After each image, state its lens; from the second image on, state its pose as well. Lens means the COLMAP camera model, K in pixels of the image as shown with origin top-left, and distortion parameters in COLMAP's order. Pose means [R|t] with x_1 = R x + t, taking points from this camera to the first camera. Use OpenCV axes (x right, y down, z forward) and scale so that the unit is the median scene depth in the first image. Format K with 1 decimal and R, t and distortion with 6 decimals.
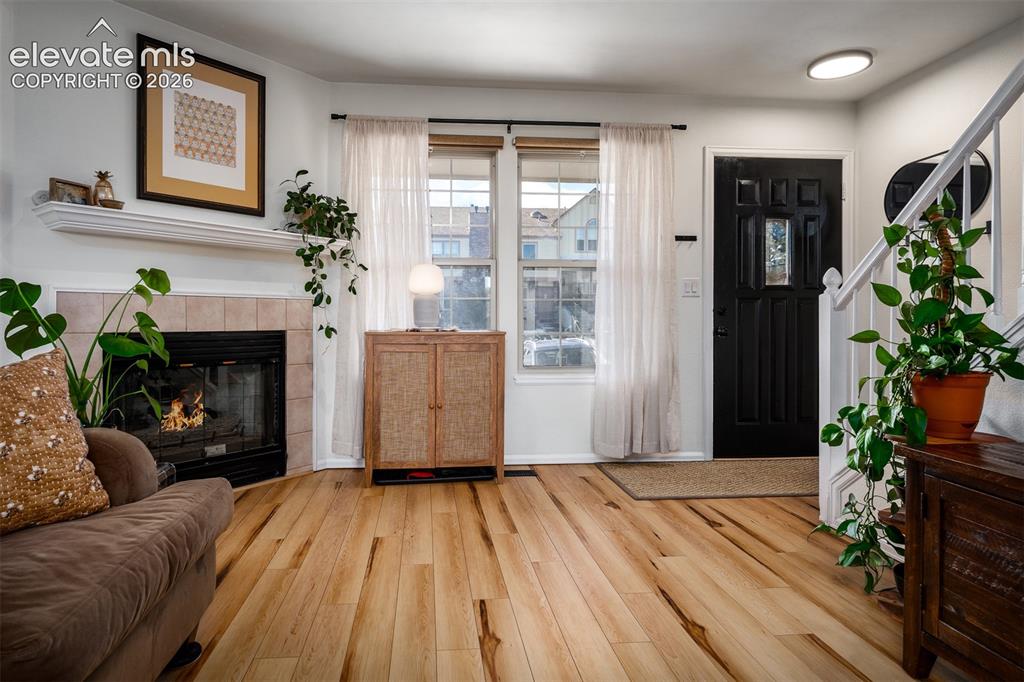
lens RADIAL K [[599.6, 0, 491.3], [0, 599.6, 321.0], [0, 0, 1]] dist [-0.016504, 0.001516]
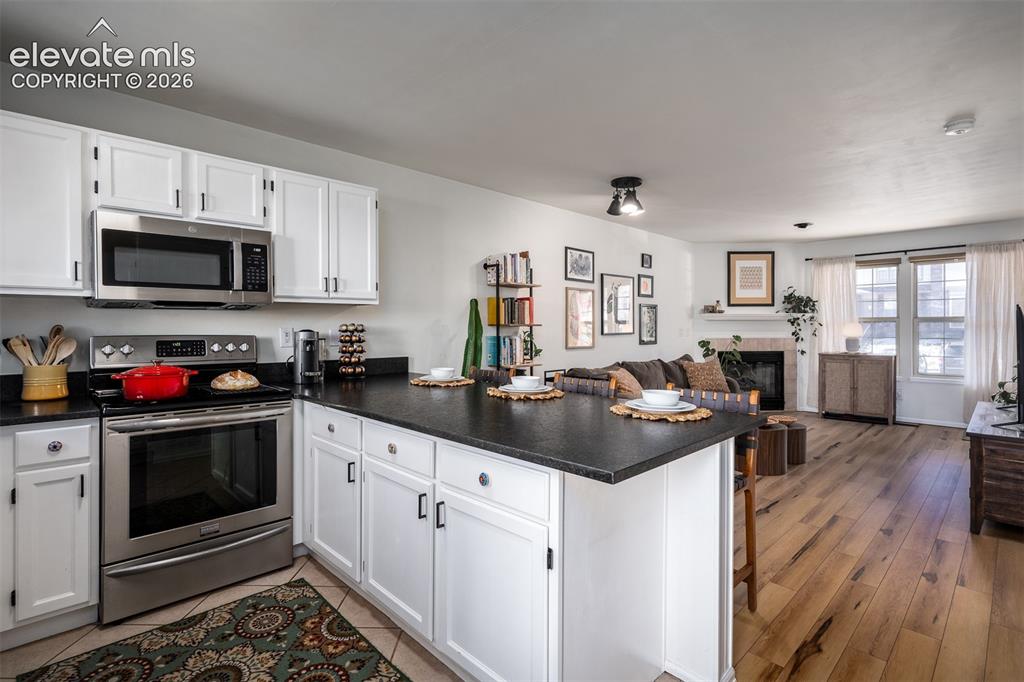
lens RADIAL K [[483.8, 0, 509.0], [0, 483.8, 331.7], [0, 0, 1]] dist [-0.002333, -0.000510]
pose [[0.621315, 0.004924, -0.783545, 0.531467], [0.002051, 0.999967, 0.007910, -0.085070], [0.783558, -0.006522, 0.621284, -1.163043]]
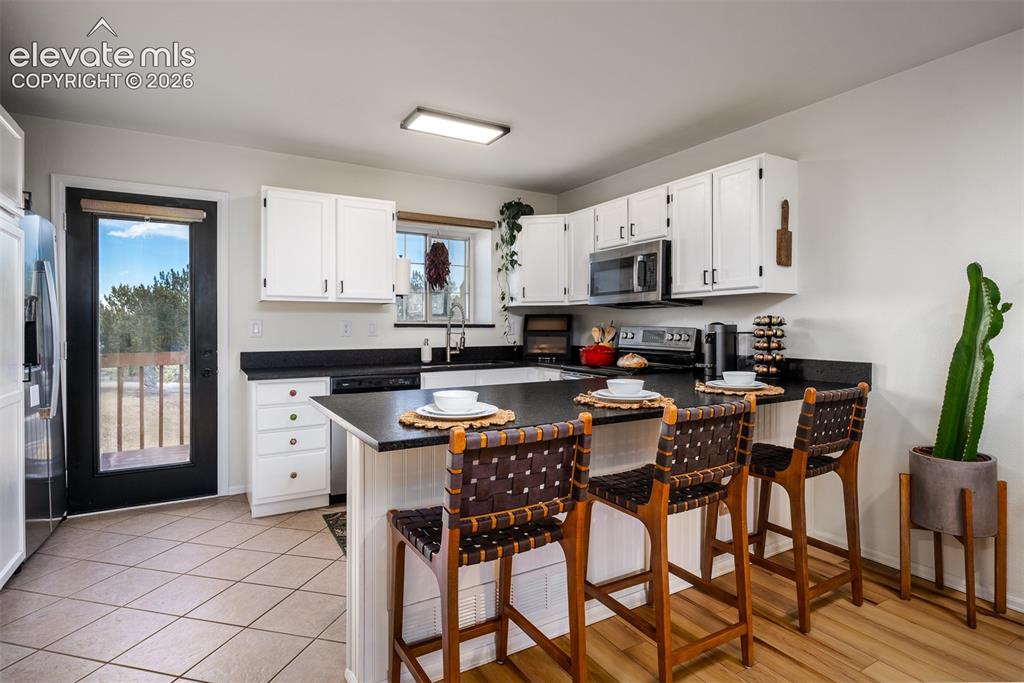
lens RADIAL K [[543.9, 0, 527.0], [0, 543.9, 331.8], [0, 0, 1]] dist [0.006808, 0.000860]
pose [[-0.903090, 0.000309, -0.429452, 0.363950], [-0.004607, 0.999935, 0.010408, -0.074829], [0.429427, 0.011378, -0.903030, -0.176638]]
